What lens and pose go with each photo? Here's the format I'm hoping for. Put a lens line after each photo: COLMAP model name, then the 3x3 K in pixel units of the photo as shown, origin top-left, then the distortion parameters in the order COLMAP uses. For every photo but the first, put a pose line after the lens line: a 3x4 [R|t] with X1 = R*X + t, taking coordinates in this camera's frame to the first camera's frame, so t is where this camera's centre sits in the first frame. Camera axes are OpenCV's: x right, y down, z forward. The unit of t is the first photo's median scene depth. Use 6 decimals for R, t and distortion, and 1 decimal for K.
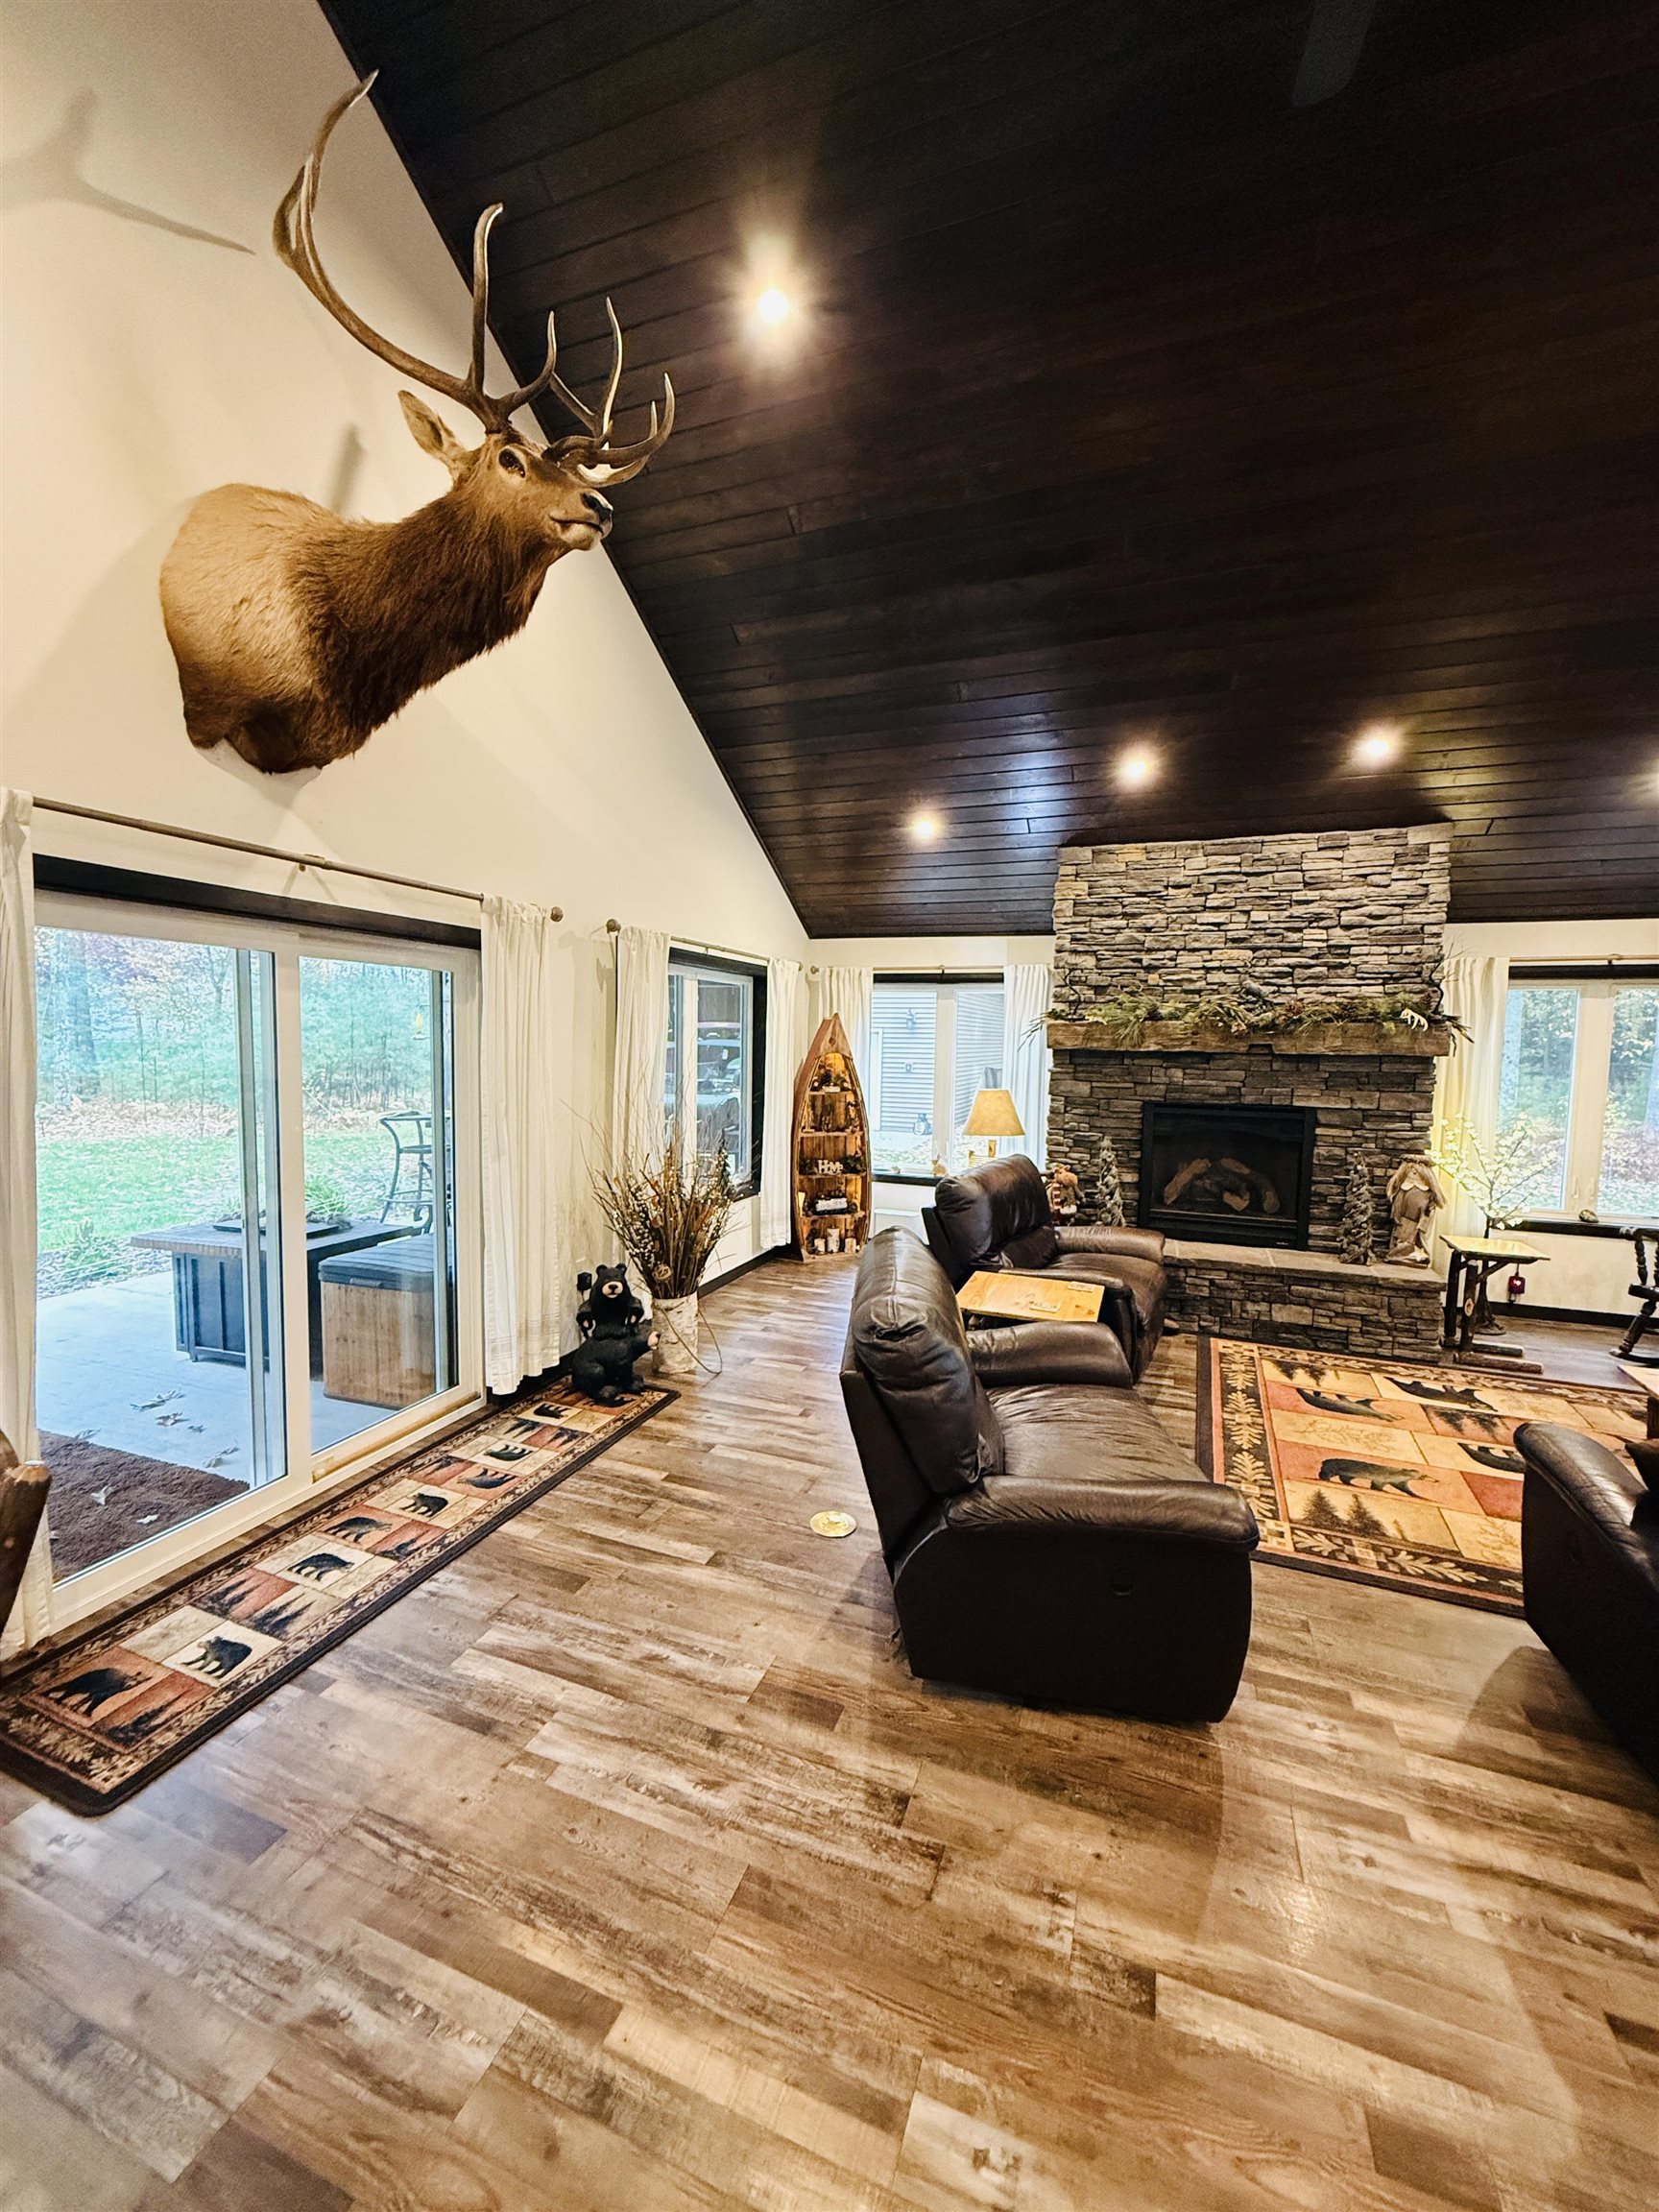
lens RADIAL K [[875.9, 0, 829.5], [0, 875.9, 1106.0], [0, 0, 1]] dist [0.001016, 0.000722]
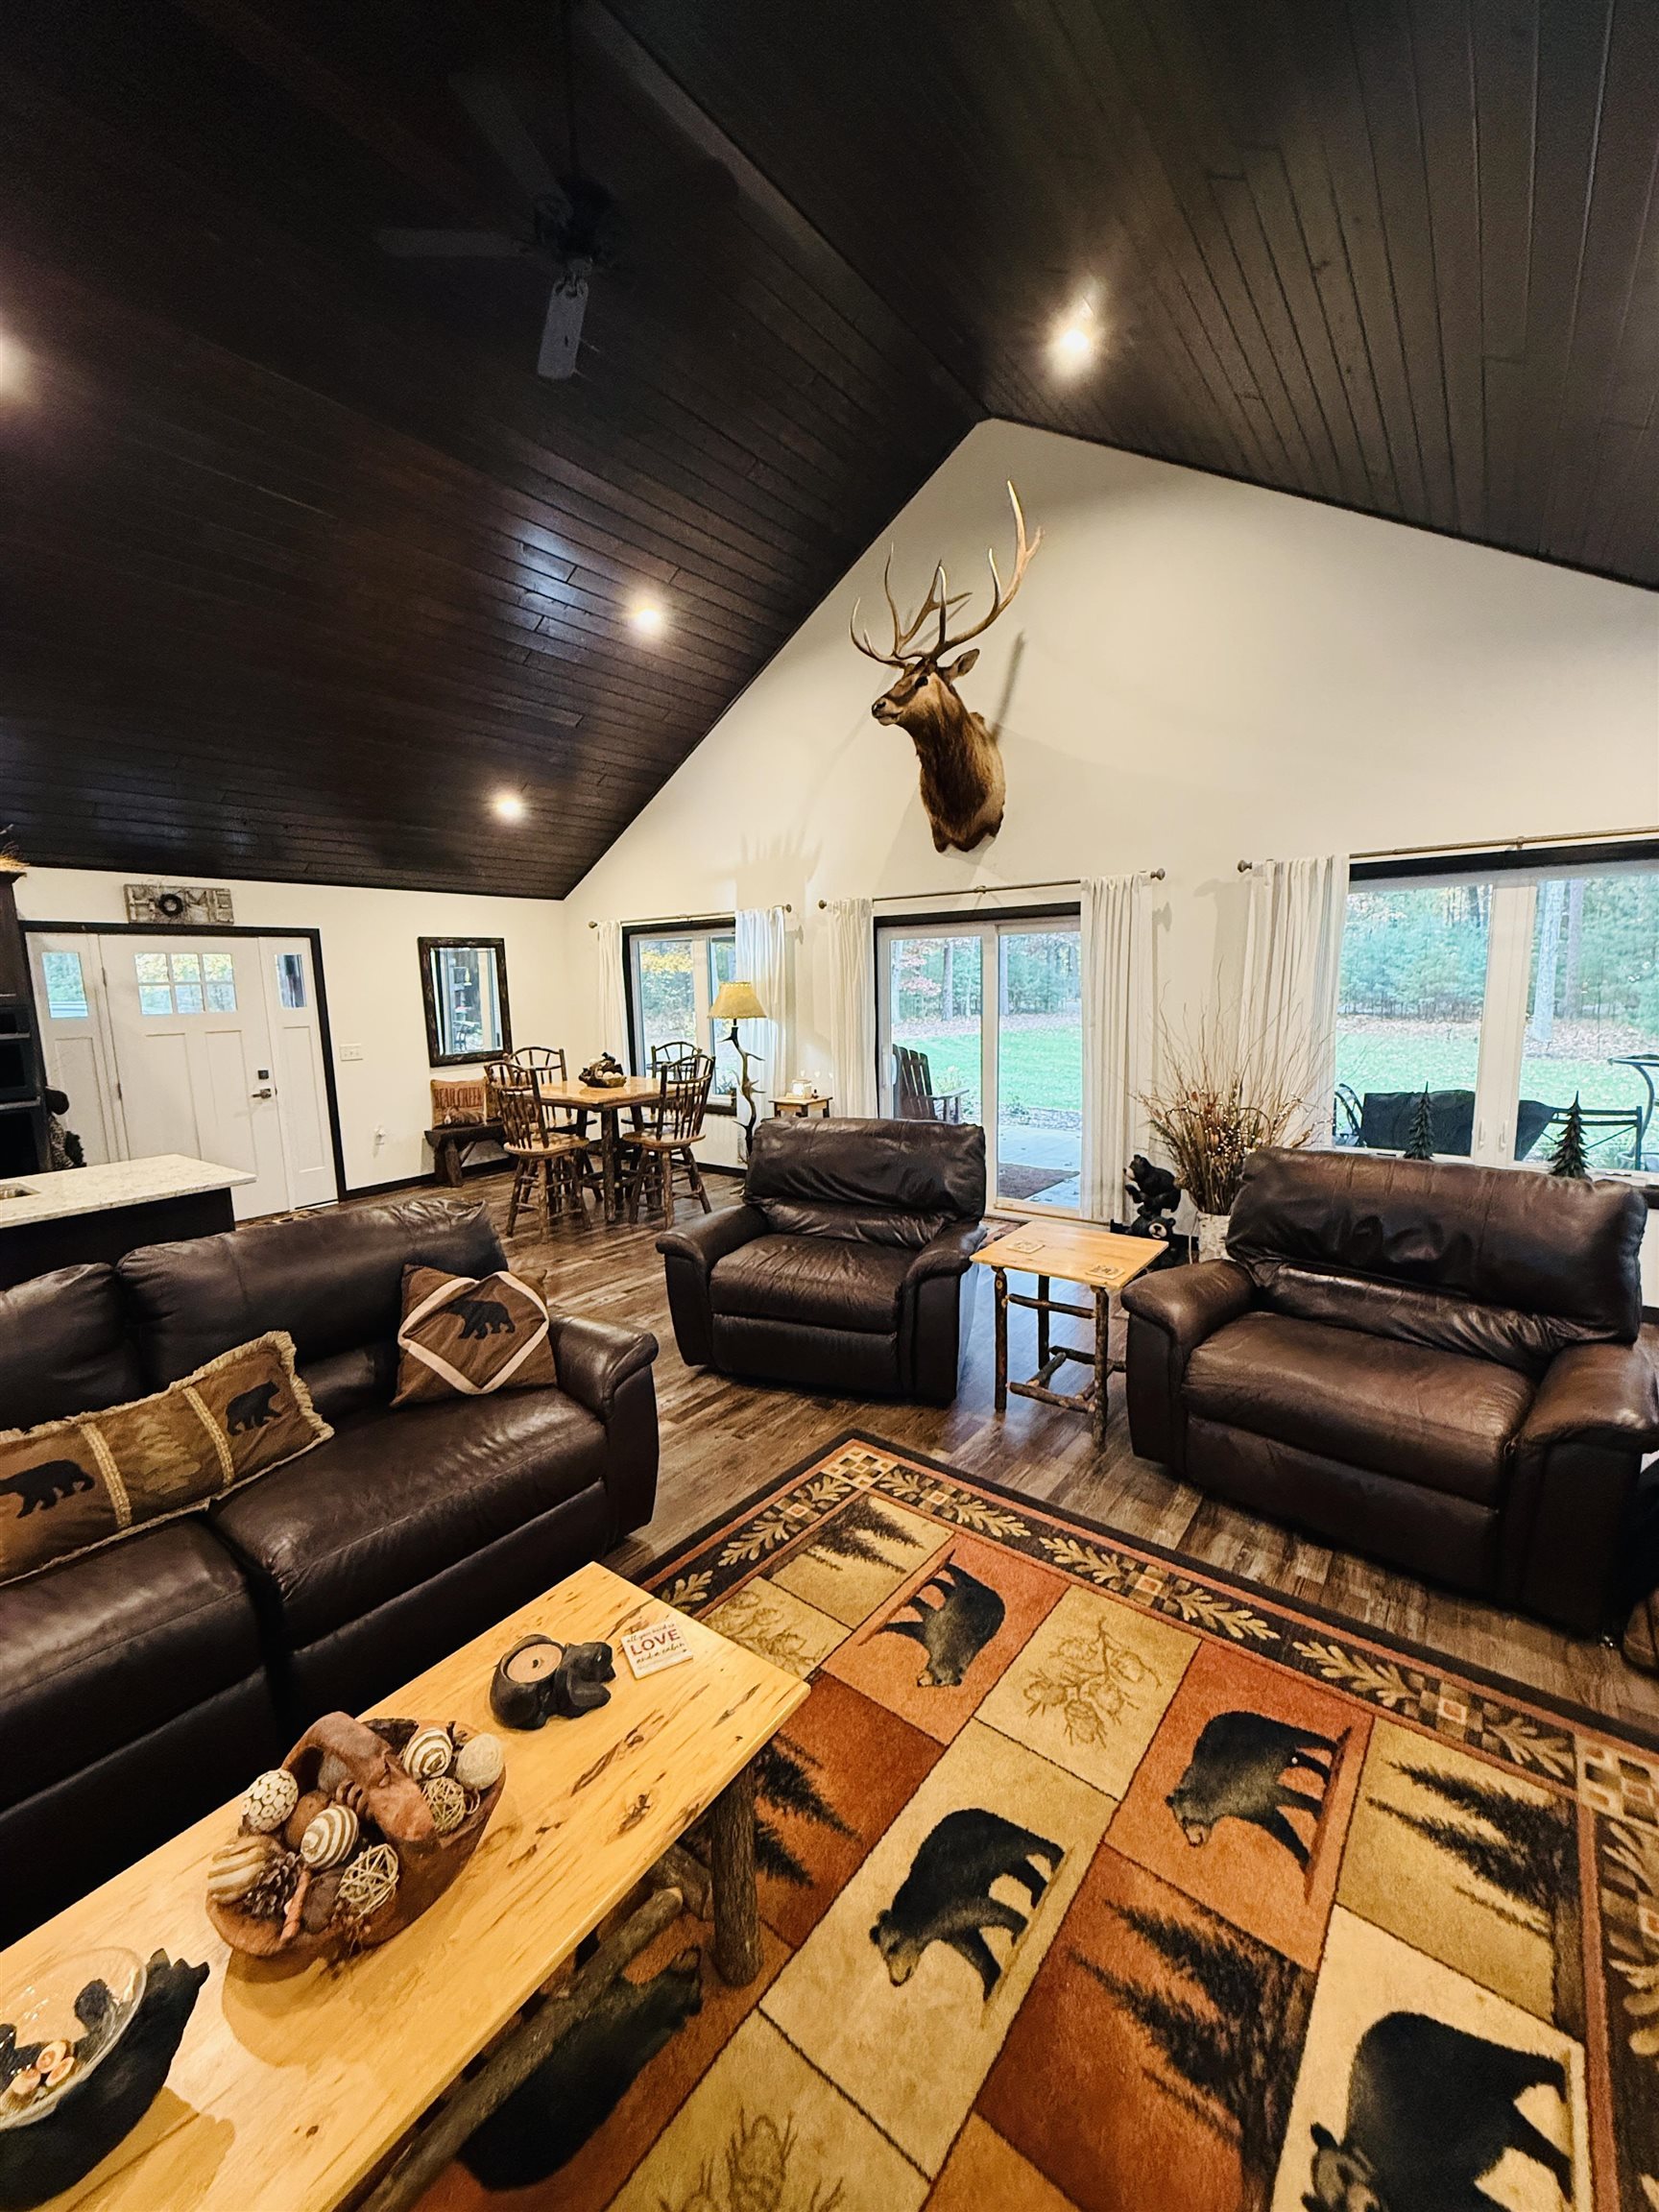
lens RADIAL K [[875.9, 0, 829.5], [0, 875.9, 1106.0], [0, 0, 1]] dist [0.001016, 0.000722]
pose [[-0.279852, 0.126482, -0.951675, 0.833264], [-0.052585, 0.987776, 0.146743, -0.038663], [0.958602, 0.091110, -0.269780, 0.716993]]
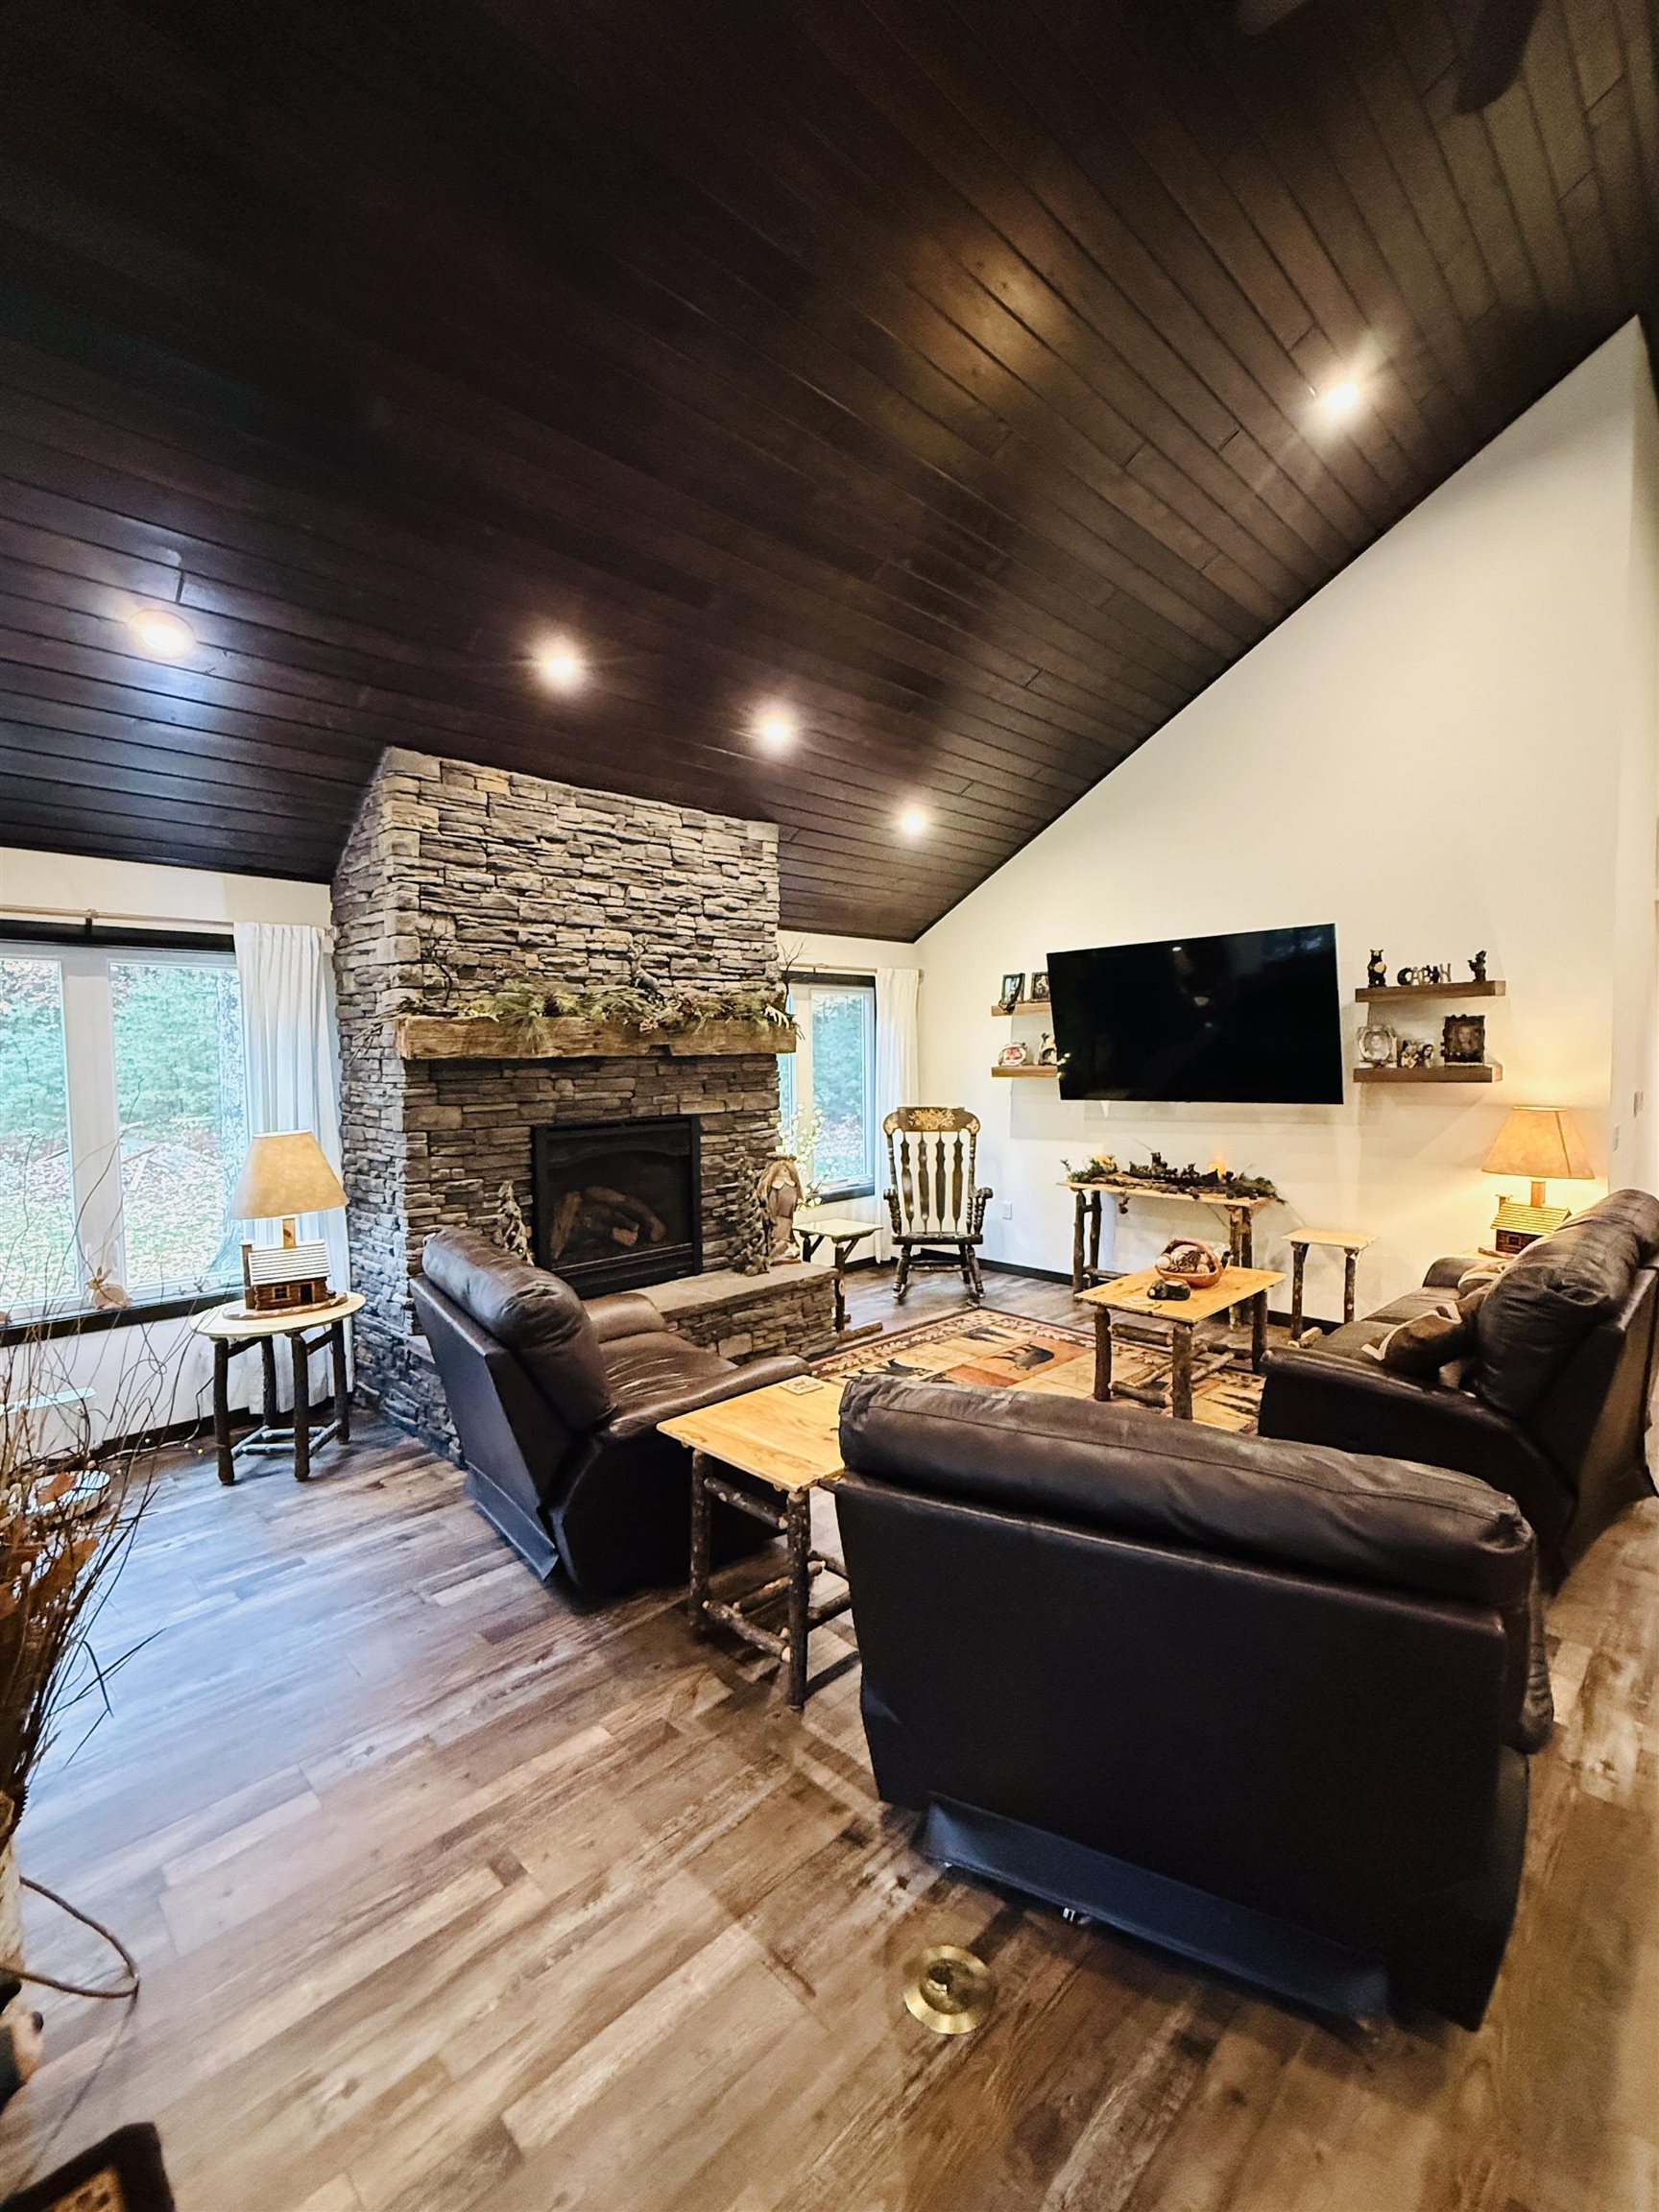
lens RADIAL K [[963.8, 0, 829.5], [0, 963.8, 1106.0], [0, 0, 1]] dist [0.000888, -0.000207]
pose [[0.406089, -0.076489, 0.910627, -0.298655], [0.089161, 0.995053, 0.043820, -0.038902], [-0.909474, 0.063398, 0.410900, 0.480788]]
